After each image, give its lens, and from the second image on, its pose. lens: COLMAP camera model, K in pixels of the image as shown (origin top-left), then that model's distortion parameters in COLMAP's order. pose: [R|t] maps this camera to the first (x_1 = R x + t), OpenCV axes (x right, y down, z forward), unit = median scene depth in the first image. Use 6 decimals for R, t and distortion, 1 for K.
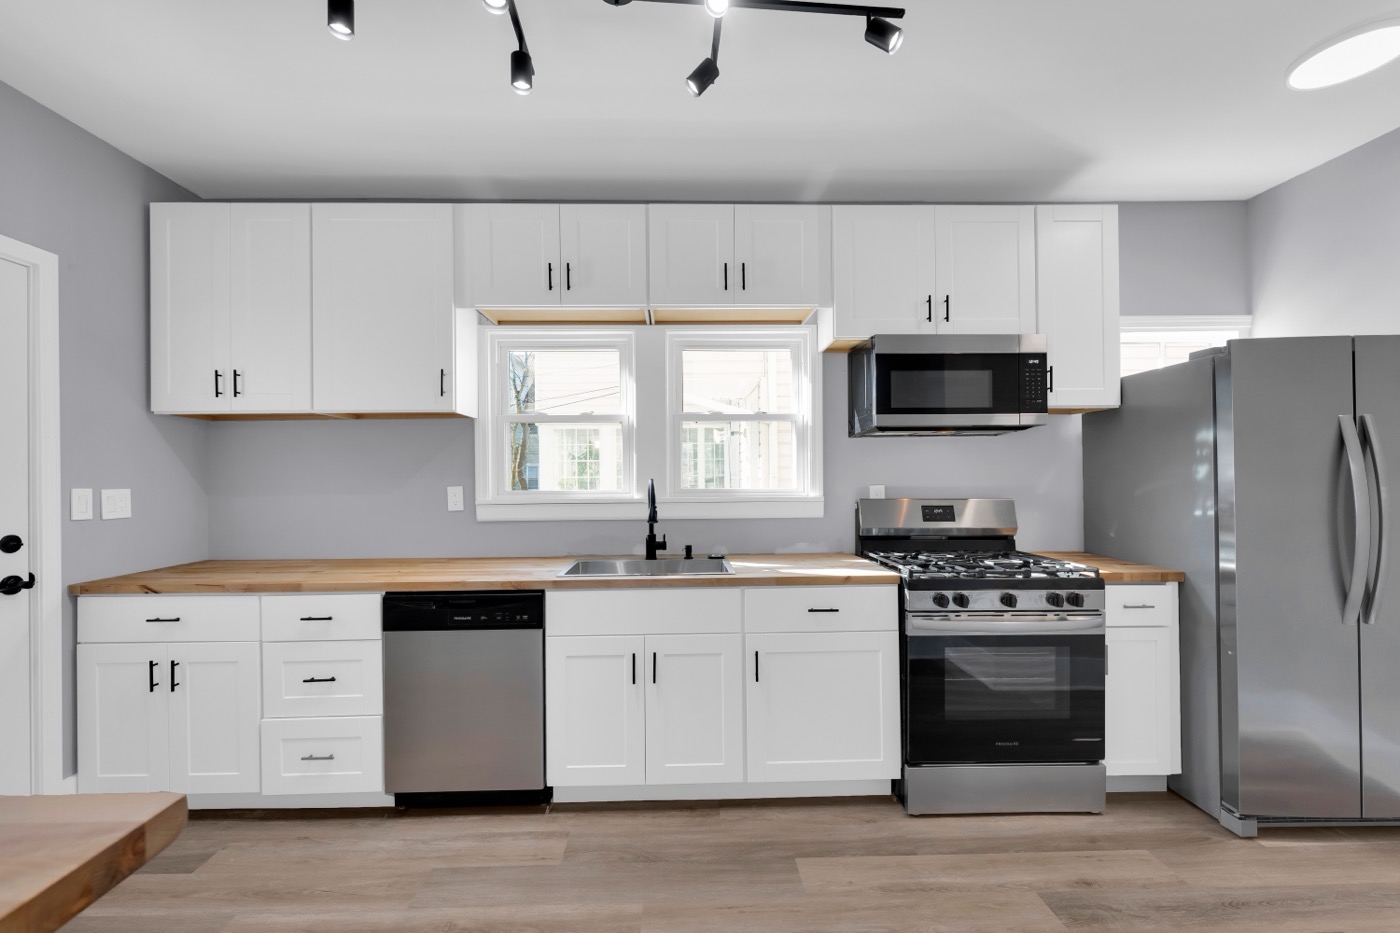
lens RADIAL K [[561.6, 0, 692.7], [0, 561.6, 478.2], [0, 0, 1]] dist [0.000000, 0.000103]
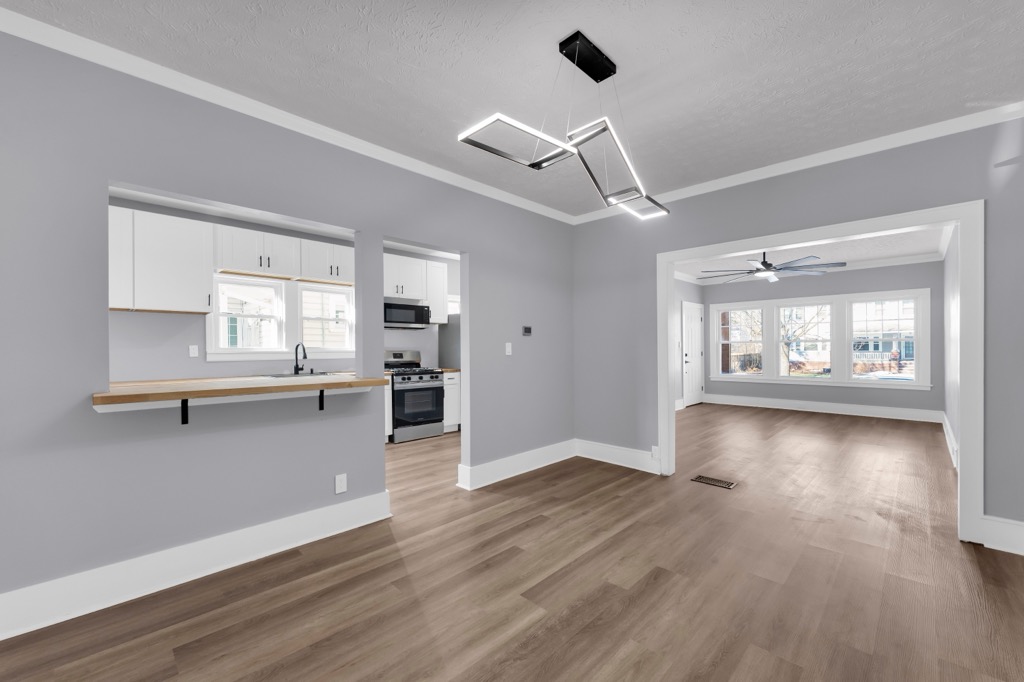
lens RADIAL K [[413.8, 0, 504.3], [0, 413.8, 346.8], [0, 0, 1]] dist [-0.001232, -0.000294]
pose [[0.725345, 0.006200, 0.688358, -0.716234], [0.004011, 0.999904, -0.013232, 0.050168], [-0.688374, 0.012359, 0.725251, -1.054853]]
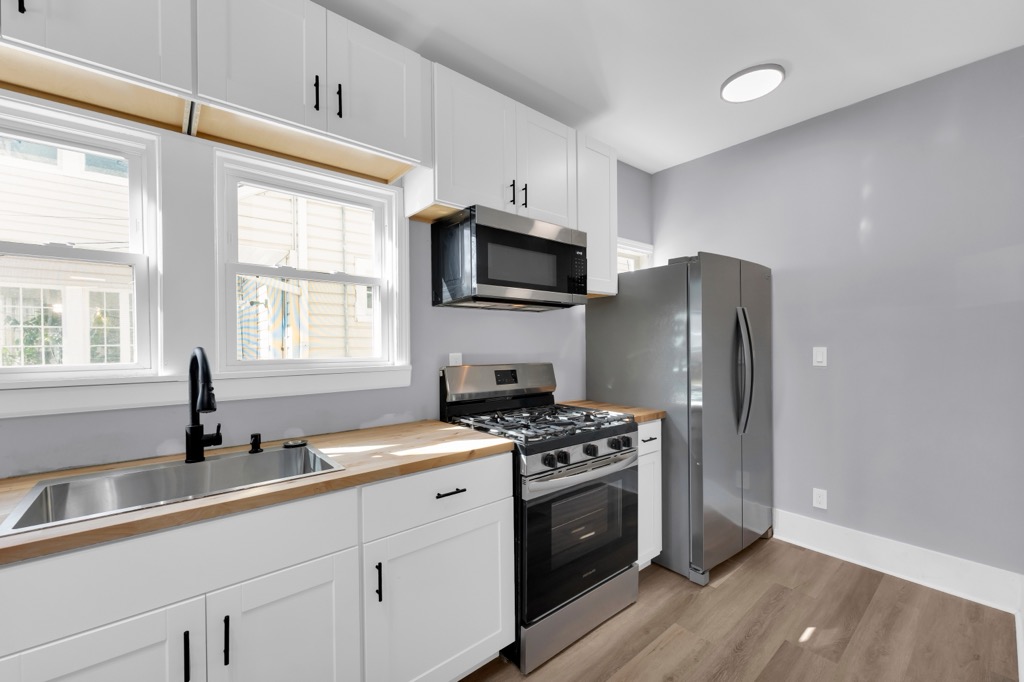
lens RADIAL K [[413.8, 0, 504.3], [0, 413.8, 346.8], [0, 0, 1]] dist [-0.001232, -0.000294]
pose [[0.787455, -0.002006, 0.616369, -0.092558], [0.002558, 0.999997, -0.000013, 0.001223], [-0.616367, 0.001587, 0.787457, 0.366646]]
